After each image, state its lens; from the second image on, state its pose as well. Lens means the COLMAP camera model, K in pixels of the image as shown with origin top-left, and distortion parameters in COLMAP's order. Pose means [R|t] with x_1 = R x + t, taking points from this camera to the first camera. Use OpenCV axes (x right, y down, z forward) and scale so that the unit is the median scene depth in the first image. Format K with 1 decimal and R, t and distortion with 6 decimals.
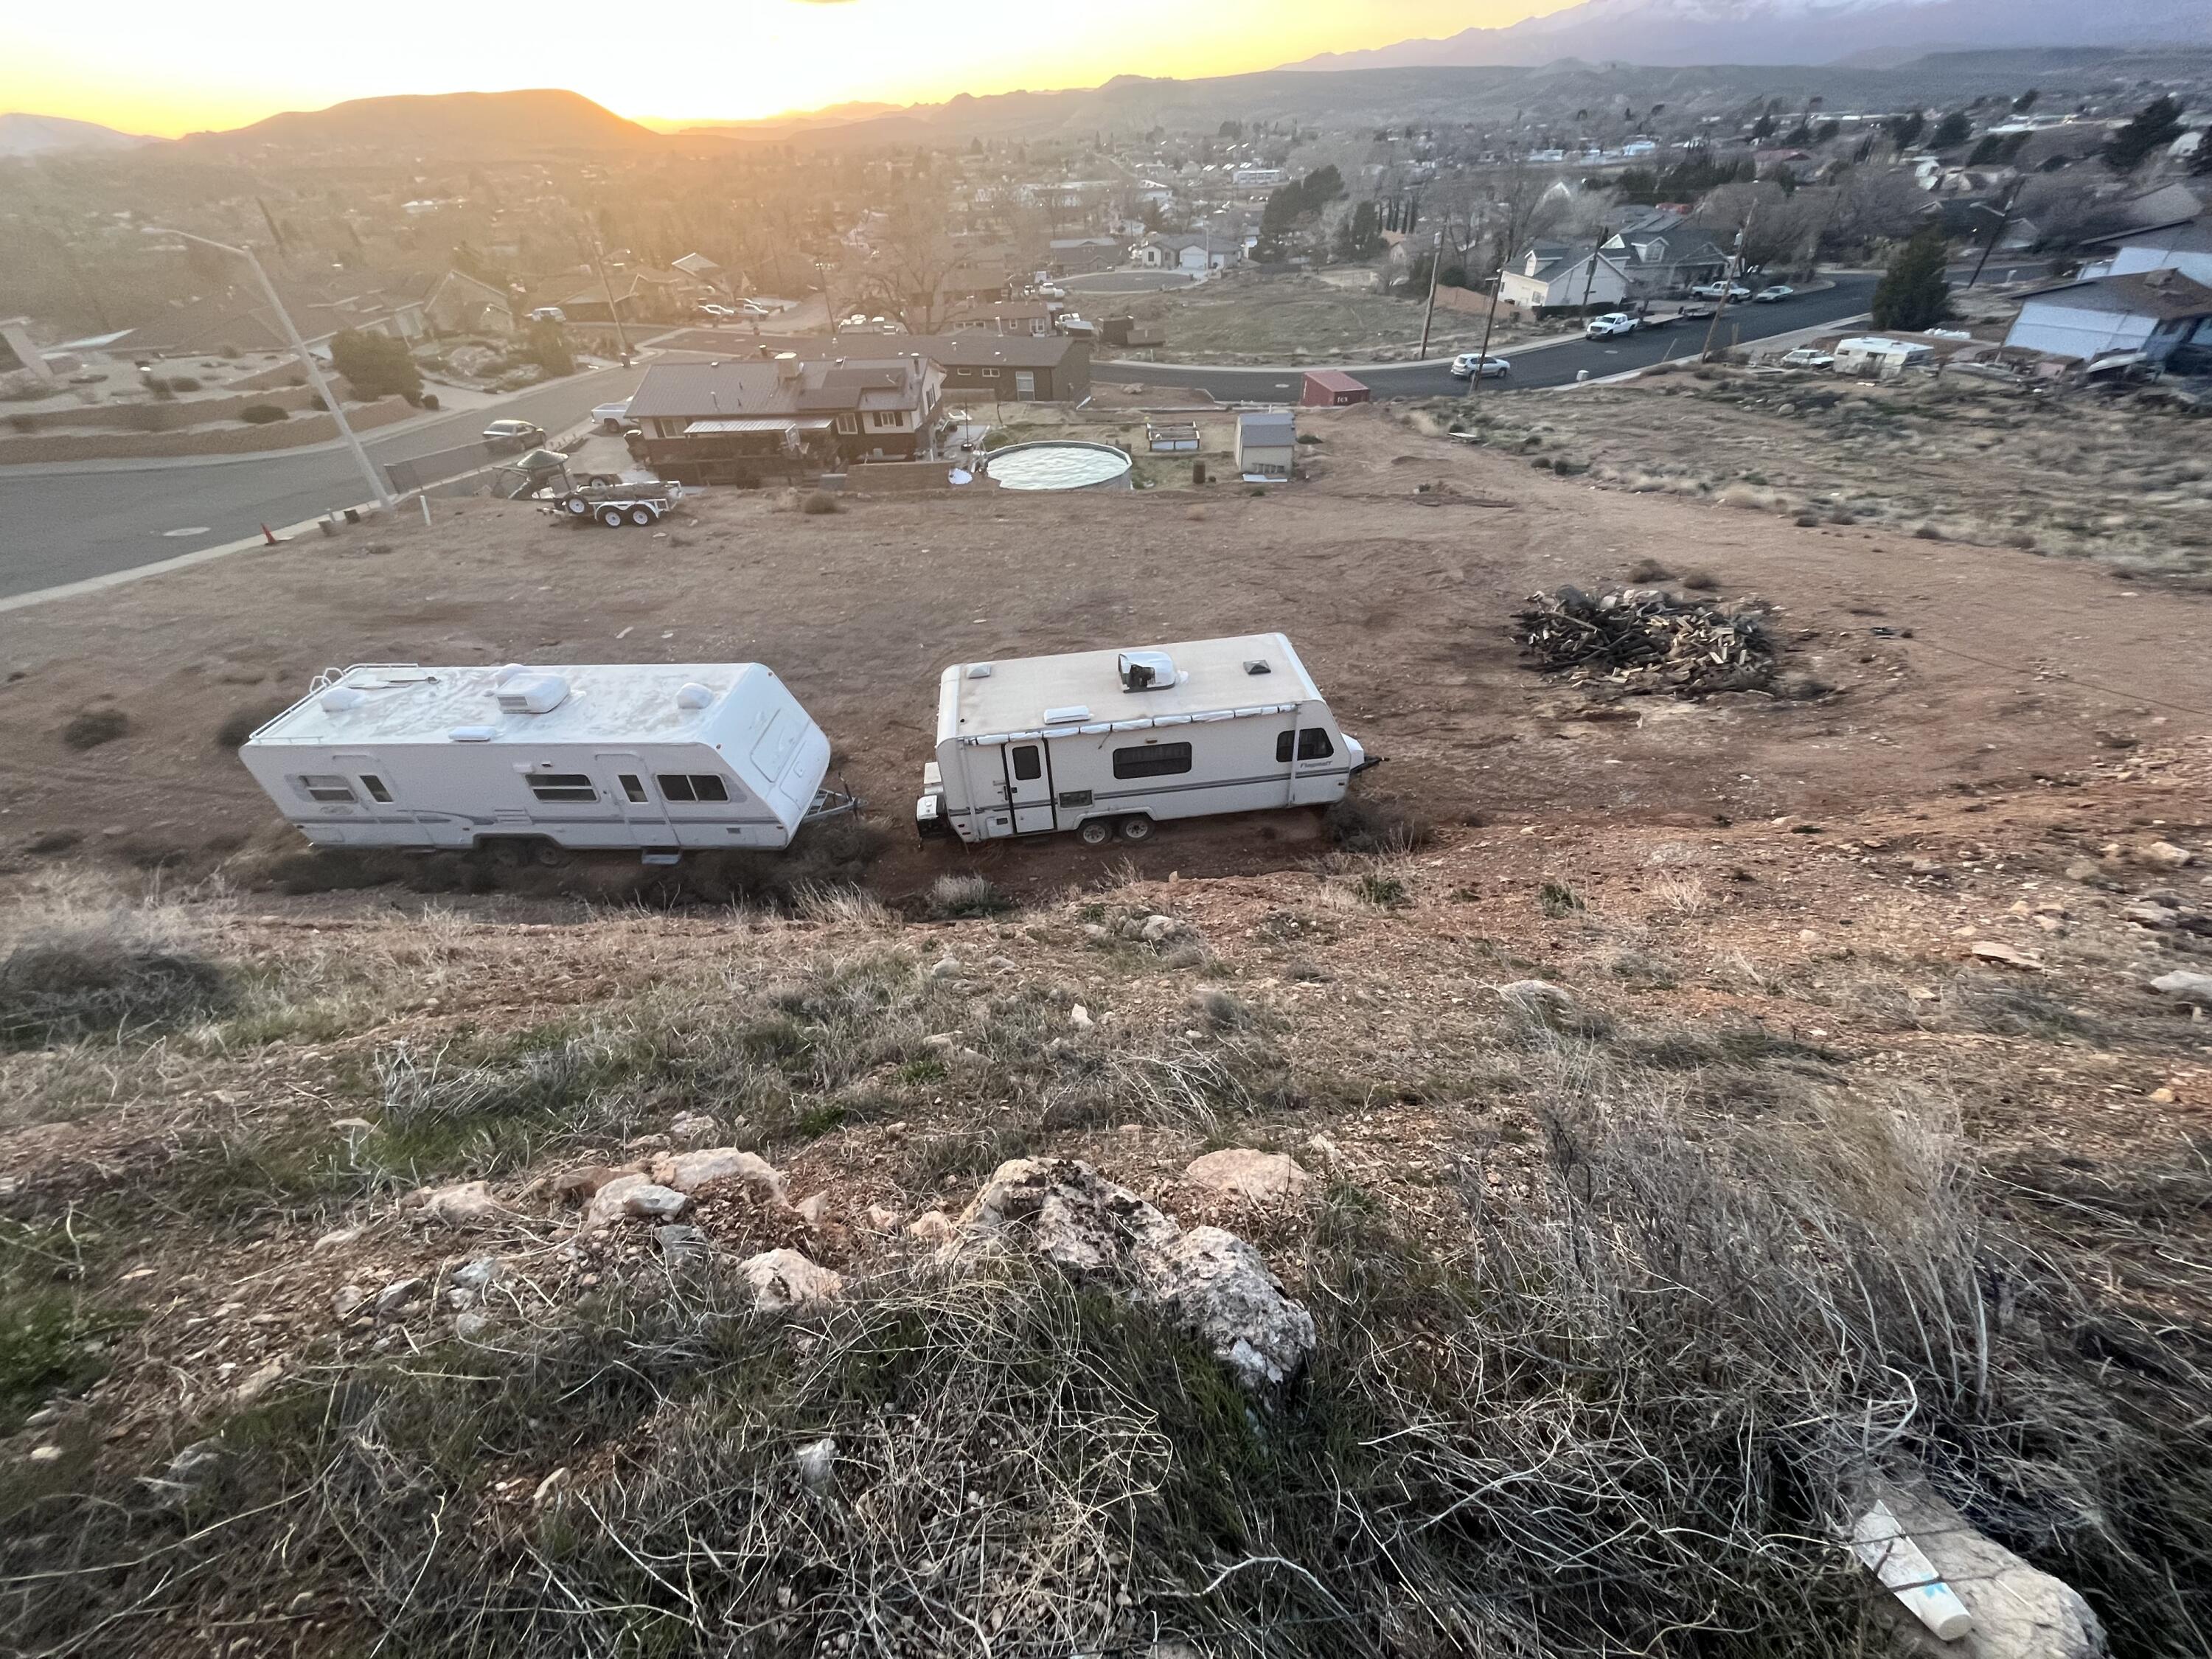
lens RADIAL K [[894.1, 0, 1097.8], [0, 894.1, 831.2], [0, 0, 1]] dist [-0.002140, -0.000051]
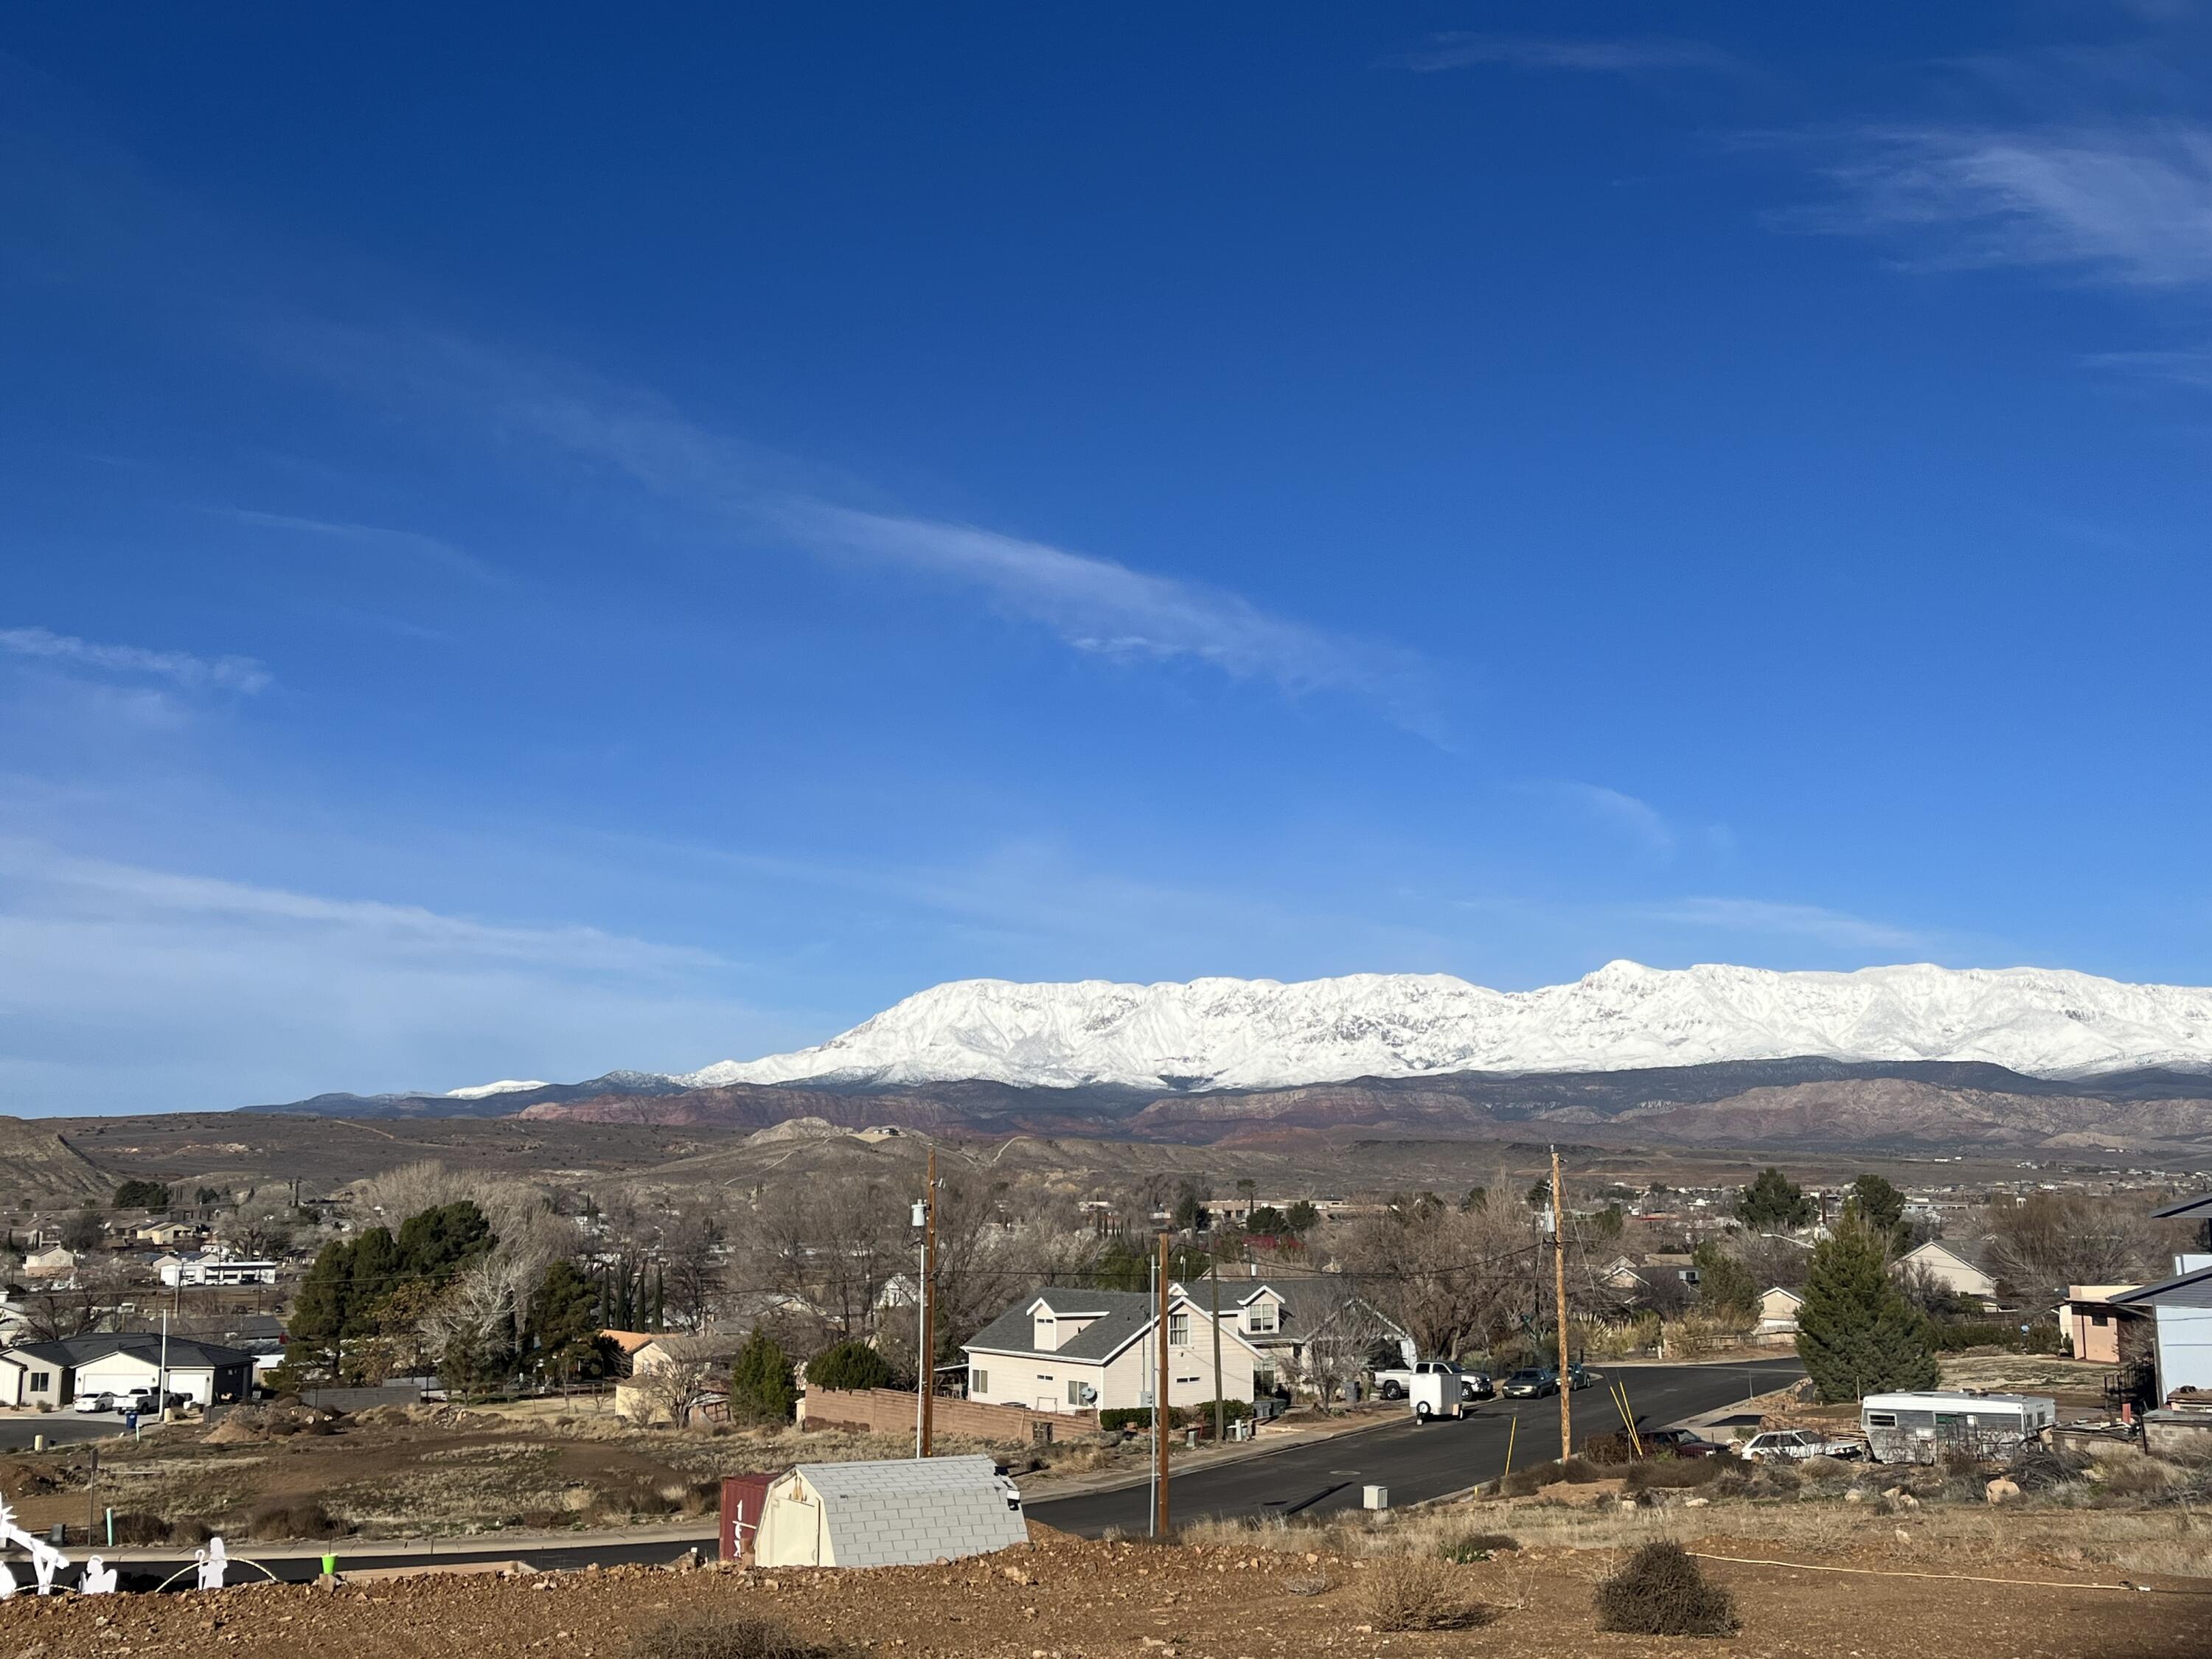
lens RADIAL K [[2302.1, 0, 1098.0], [0, 2302.1, 828.5], [0, 0, 1]] dist [0.052245, 0.000000]
pose [[0.872667, 0.110833, 0.475571, -0.027783], [0.278389, 0.687213, -0.670997, -0.033290], [-0.401187, 0.717951, 0.568854, 0.122859]]
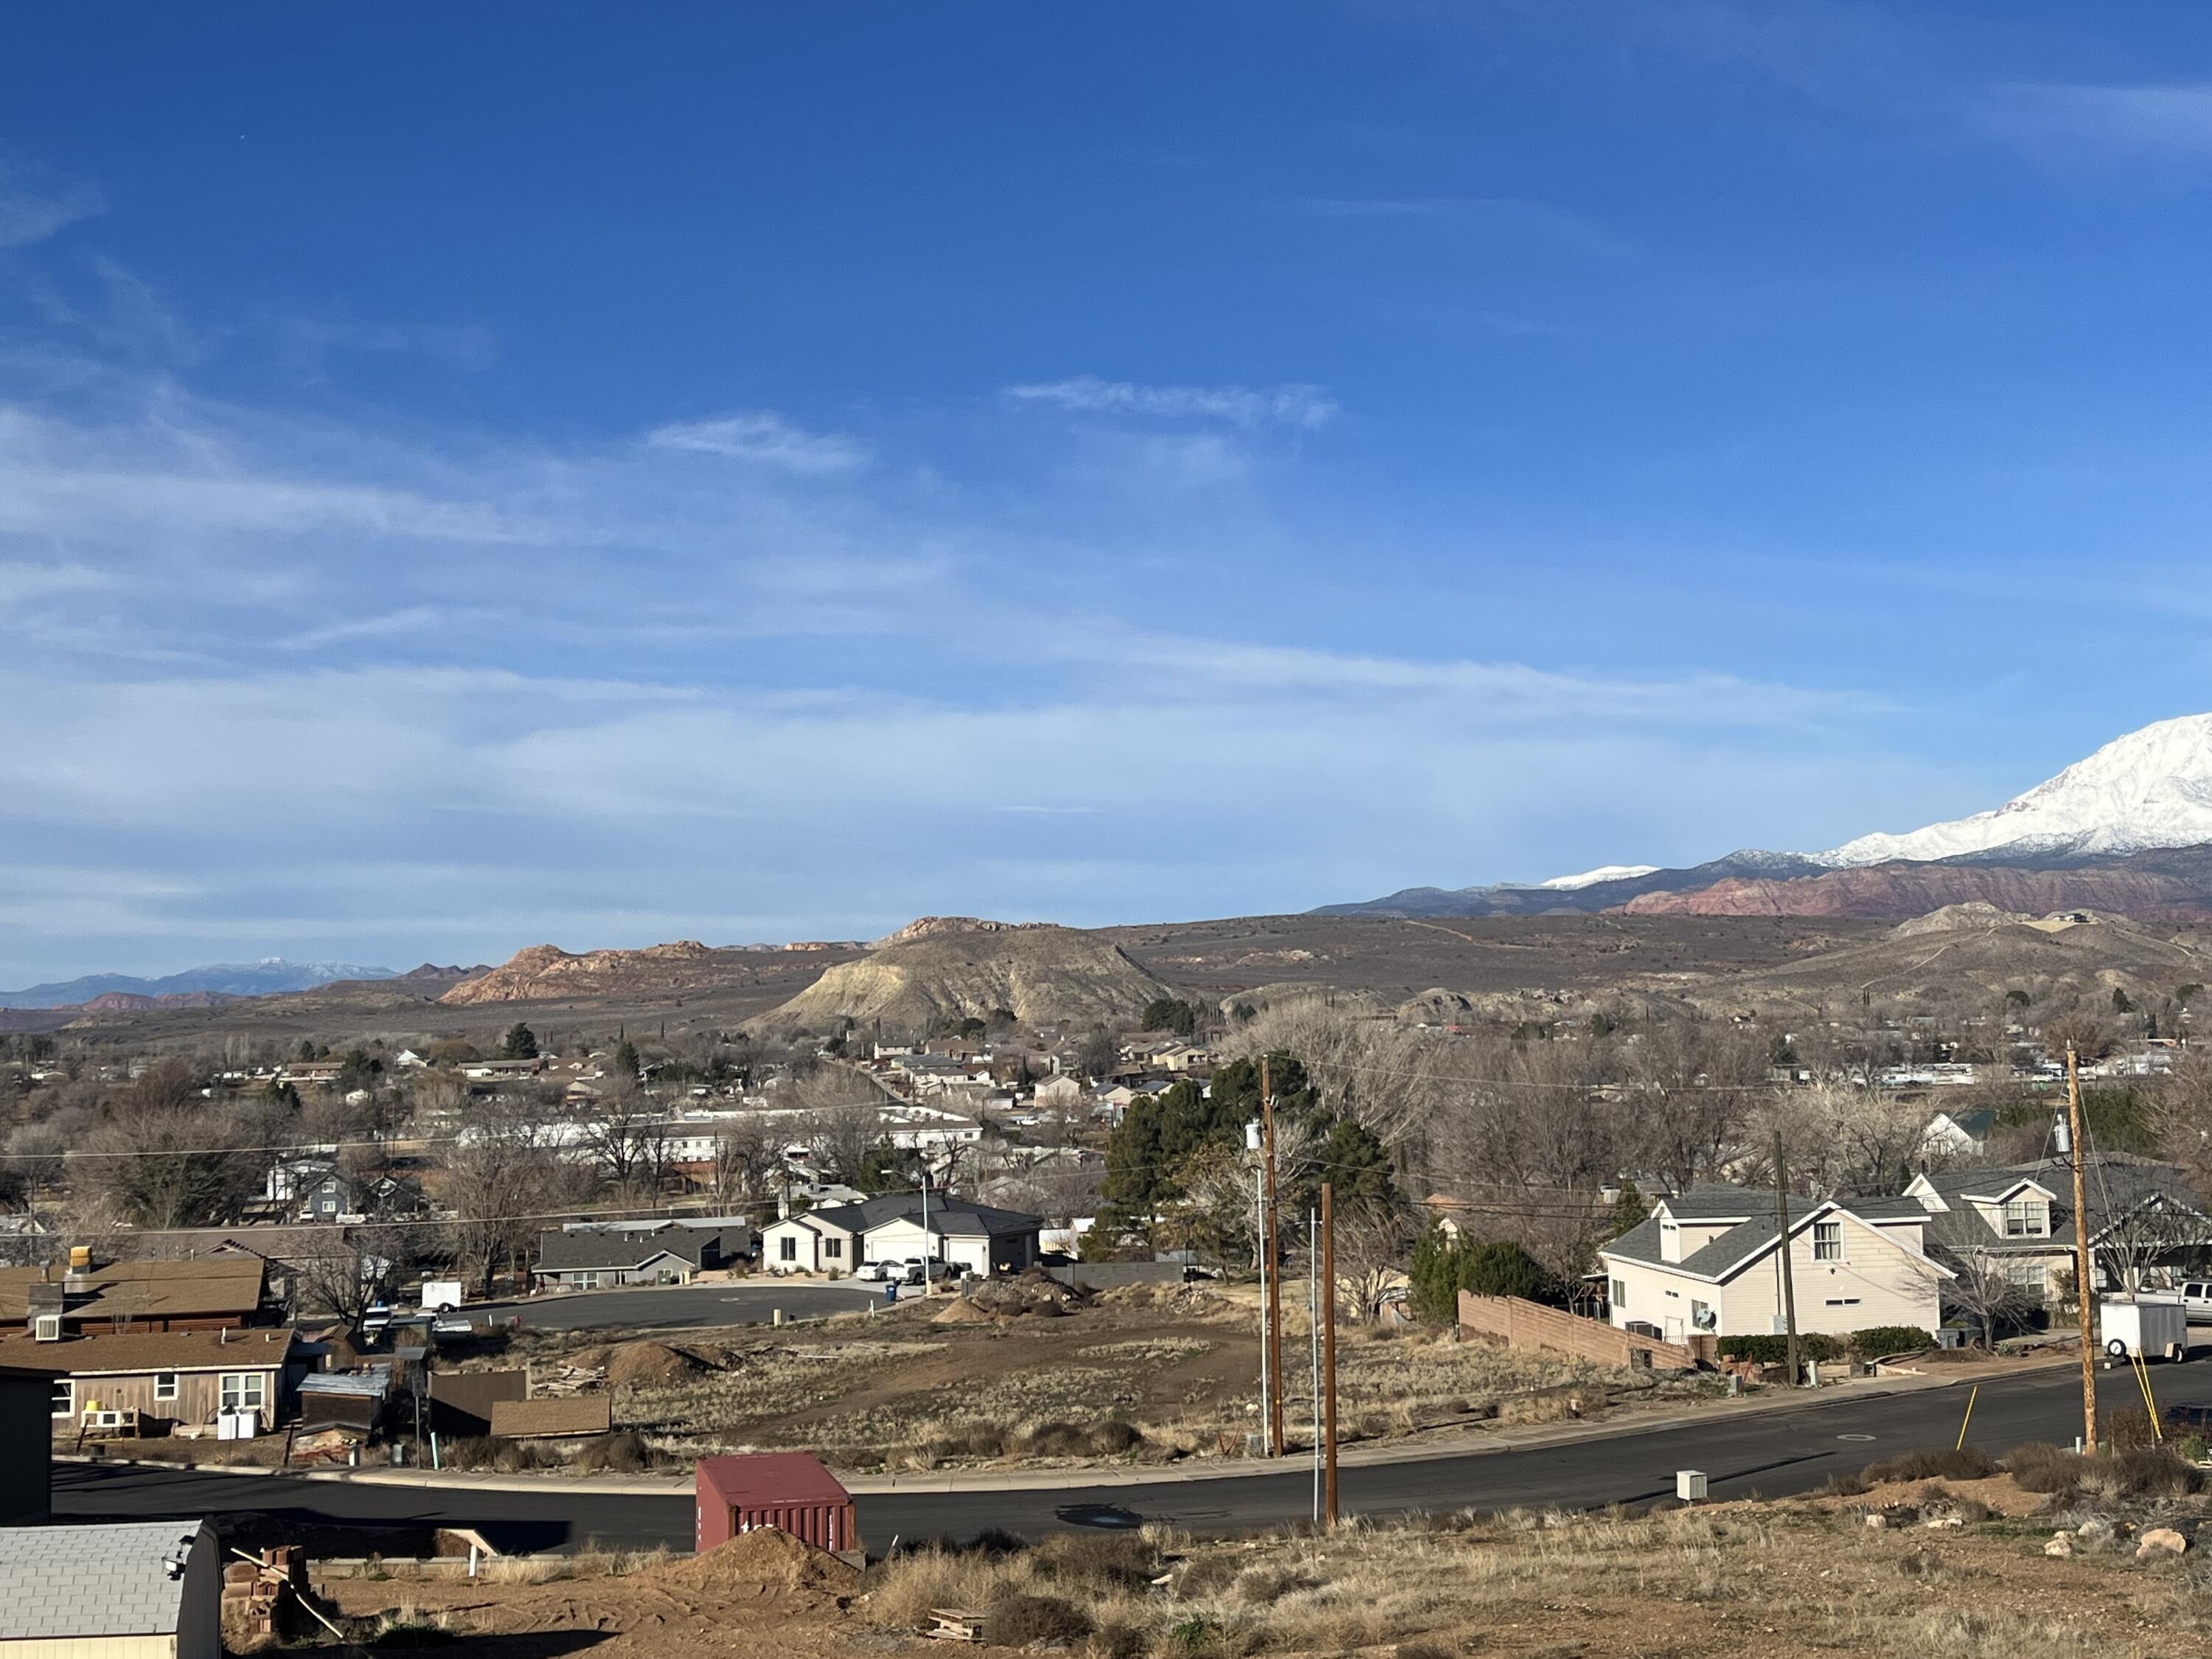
lens RADIAL K [[2801.5, 0, 1136.4], [0, 2801.5, 814.8], [0, 0, 1]] dist [0.069863, 0.000000]
pose [[0.996132, 0.020824, 0.085367, 0.113837], [0.042258, 0.738258, -0.673194, -0.011523], [-0.077042, 0.674197, 0.734522, 0.056193]]
